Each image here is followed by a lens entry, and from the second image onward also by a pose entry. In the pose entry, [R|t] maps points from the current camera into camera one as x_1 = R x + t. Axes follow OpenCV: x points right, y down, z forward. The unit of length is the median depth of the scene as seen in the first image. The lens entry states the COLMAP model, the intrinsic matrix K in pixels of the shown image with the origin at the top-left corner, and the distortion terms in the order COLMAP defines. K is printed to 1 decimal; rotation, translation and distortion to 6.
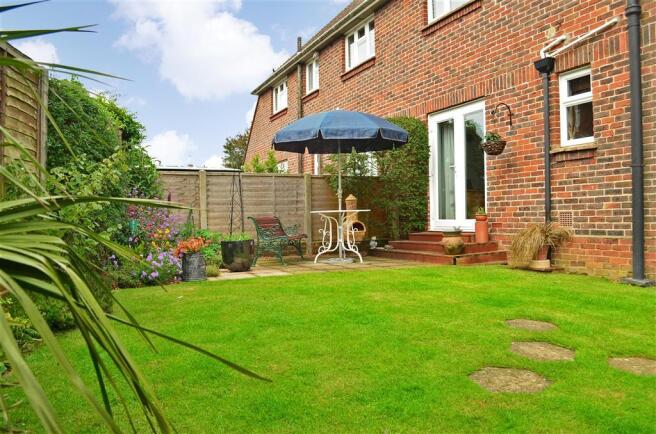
lens RADIAL K [[533.5, 0, 327.7], [0, 533.5, 216.9], [0, 0, 1]] dist [-0.061390, -0.002959]
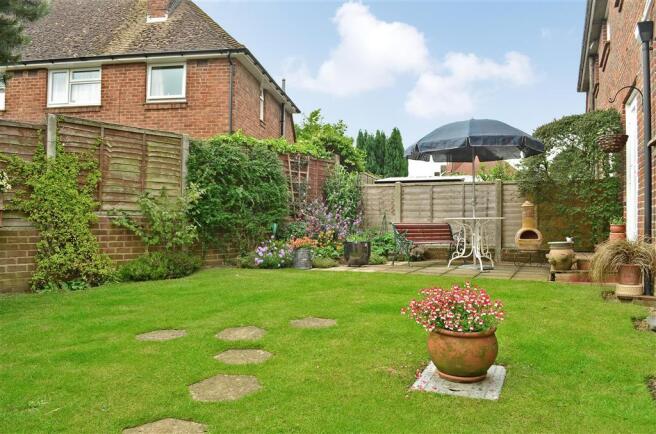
lens RADIAL K [[533.5, 0, 327.5], [0, 533.5, 217.1], [0, 0, 1]] dist [-0.061390, -0.002959]
pose [[0.630045, 0.009938, -0.776495, 0.634508], [-0.012129, 0.999922, 0.002956, -0.013143], [0.776464, 0.007556, 0.630116, 0.145521]]
